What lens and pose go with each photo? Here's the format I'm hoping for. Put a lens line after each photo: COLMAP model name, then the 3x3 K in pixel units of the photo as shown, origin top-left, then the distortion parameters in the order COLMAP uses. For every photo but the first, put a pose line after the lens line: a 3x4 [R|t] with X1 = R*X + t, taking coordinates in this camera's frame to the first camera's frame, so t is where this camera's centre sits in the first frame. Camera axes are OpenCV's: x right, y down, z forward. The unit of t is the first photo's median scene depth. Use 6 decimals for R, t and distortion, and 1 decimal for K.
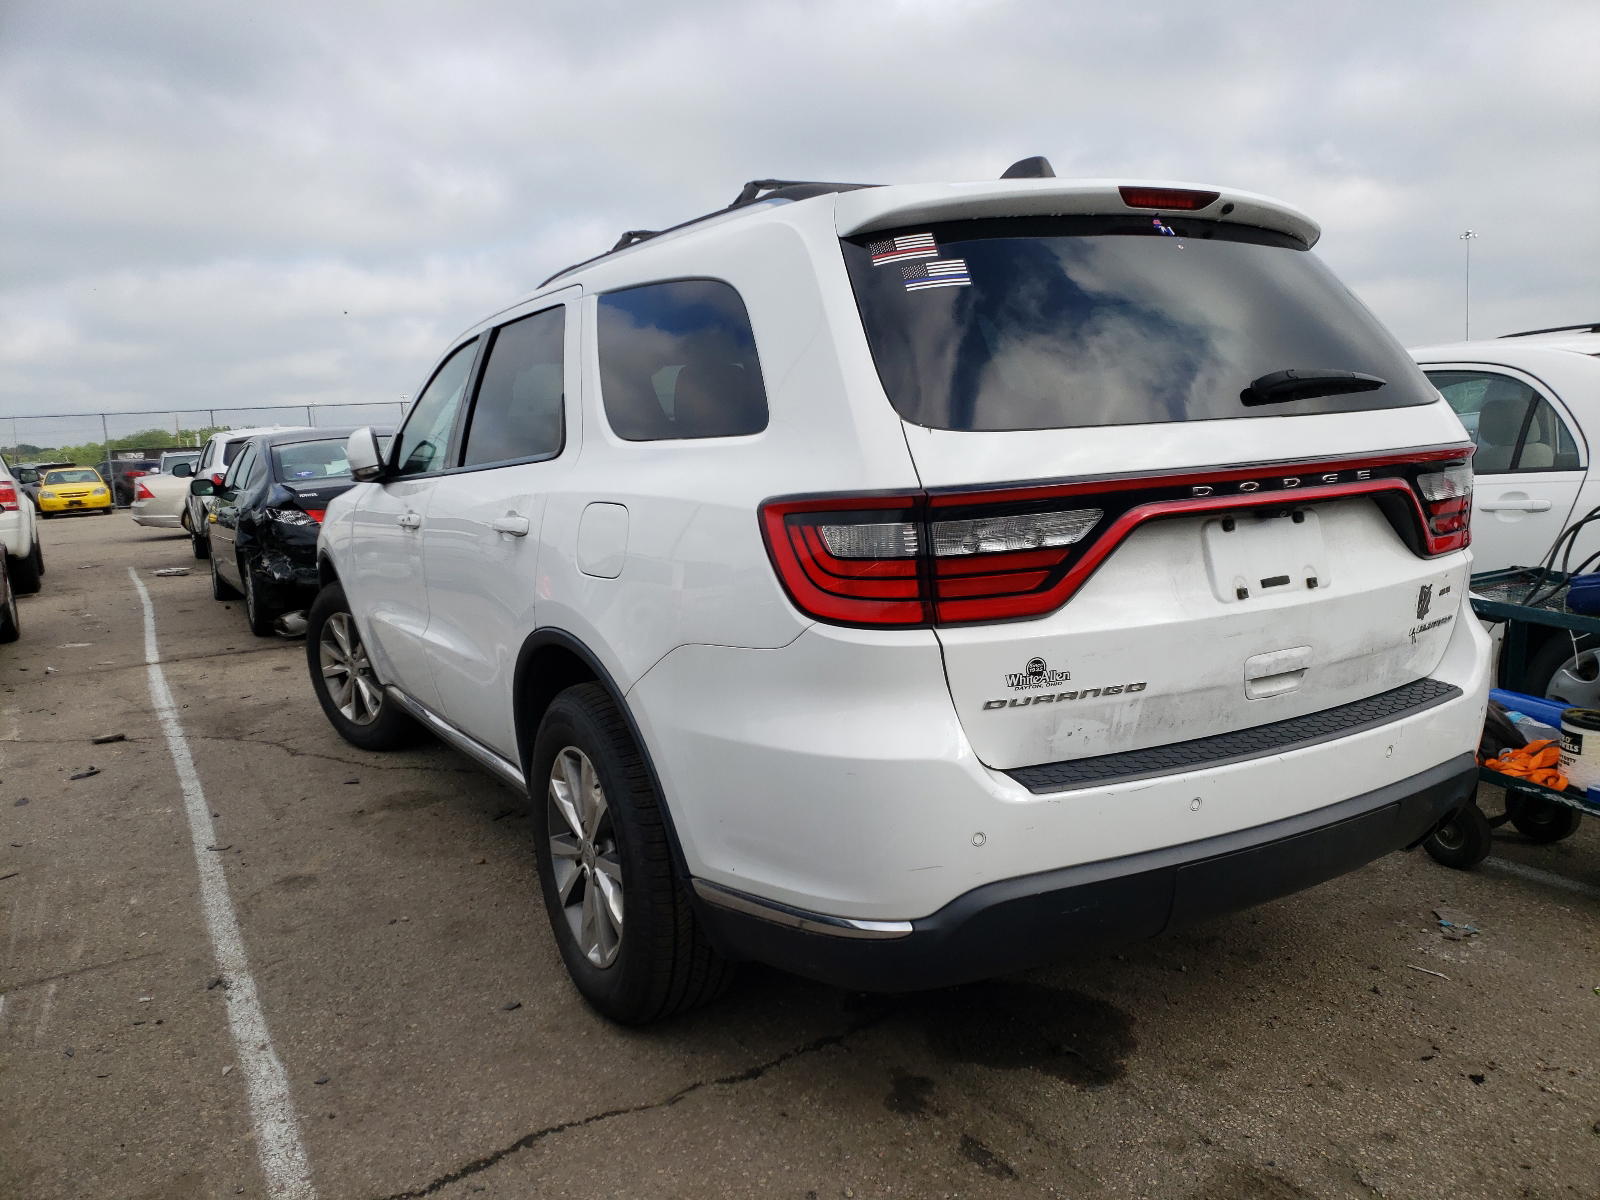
lens RADIAL K [[1263.9, 0, 801.2], [0, 1263.9, 631.3], [0, 0, 1]] dist [0.029548, -0.007105]
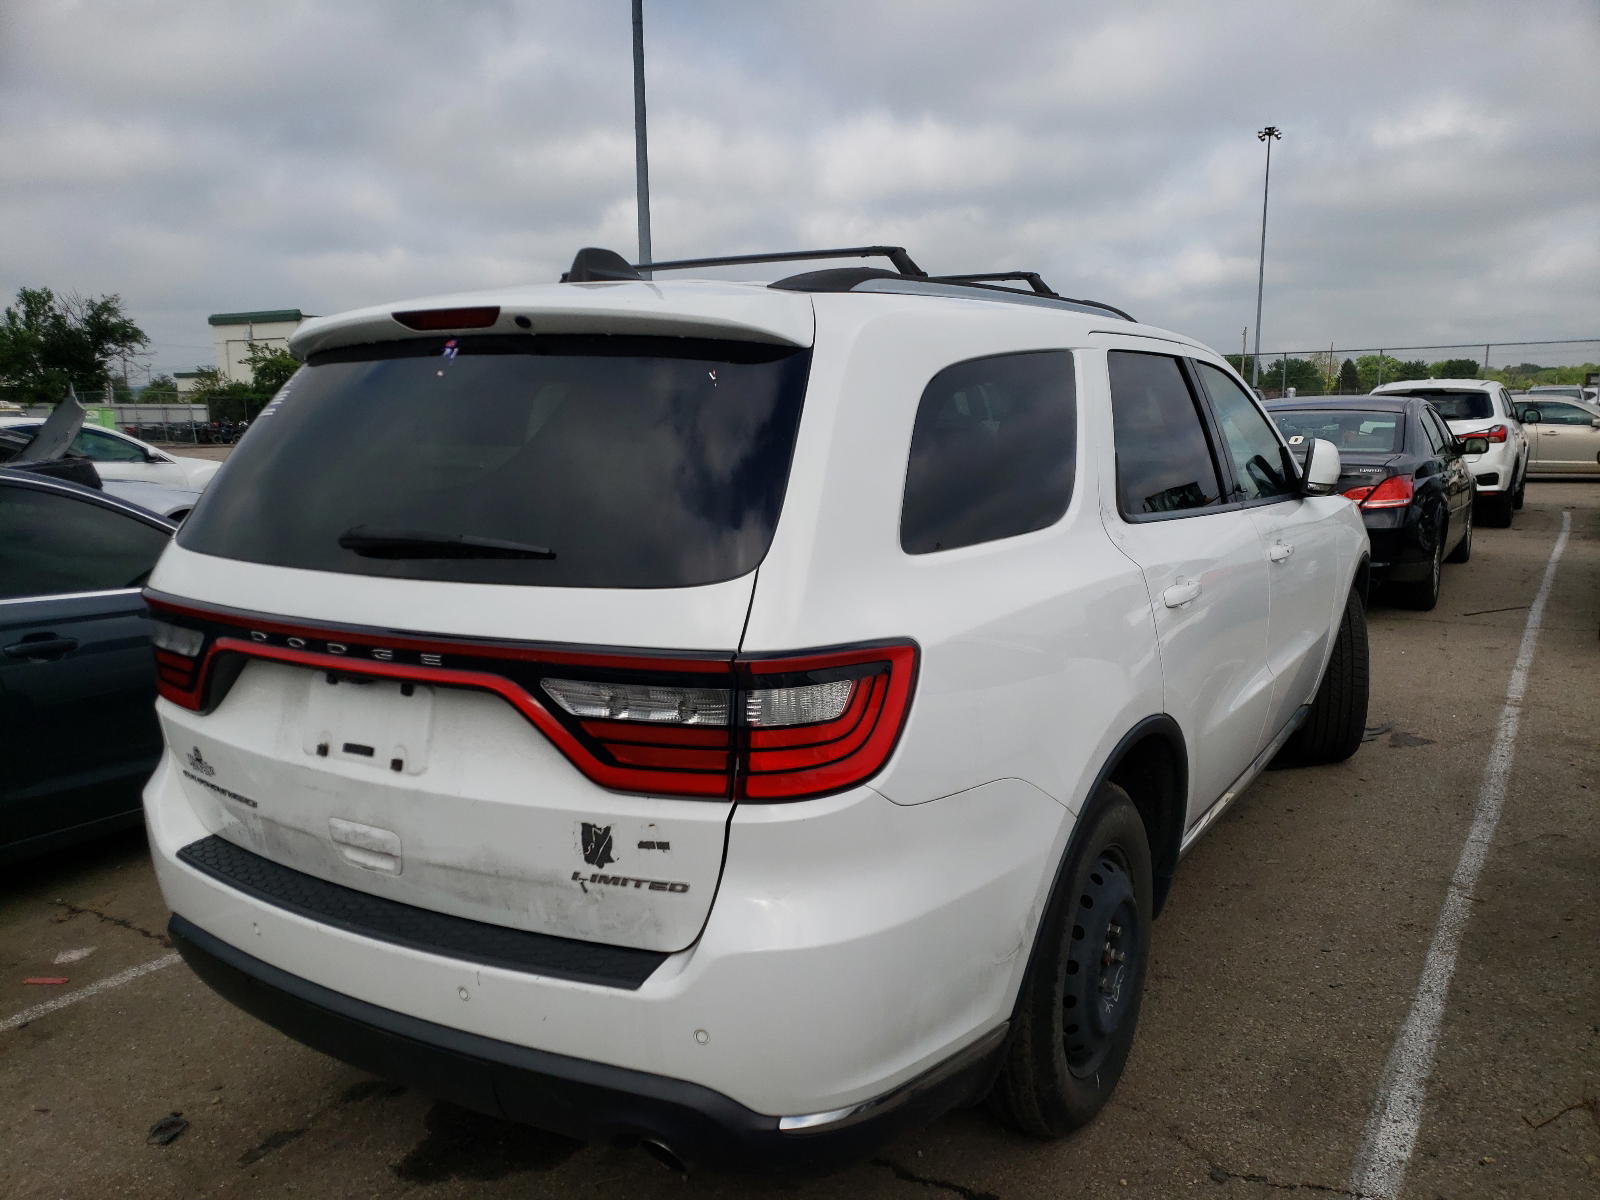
lens RADIAL K [[1263.9, 0, 801.2], [0, 1263.9, 631.3], [0, 0, 1]] dist [0.029548, -0.007105]
pose [[0.479774, 0.211799, -0.851445, 1.272910], [-0.146223, 0.976157, 0.160428, -0.313003], [0.865122, 0.047532, 0.499305, 0.796485]]
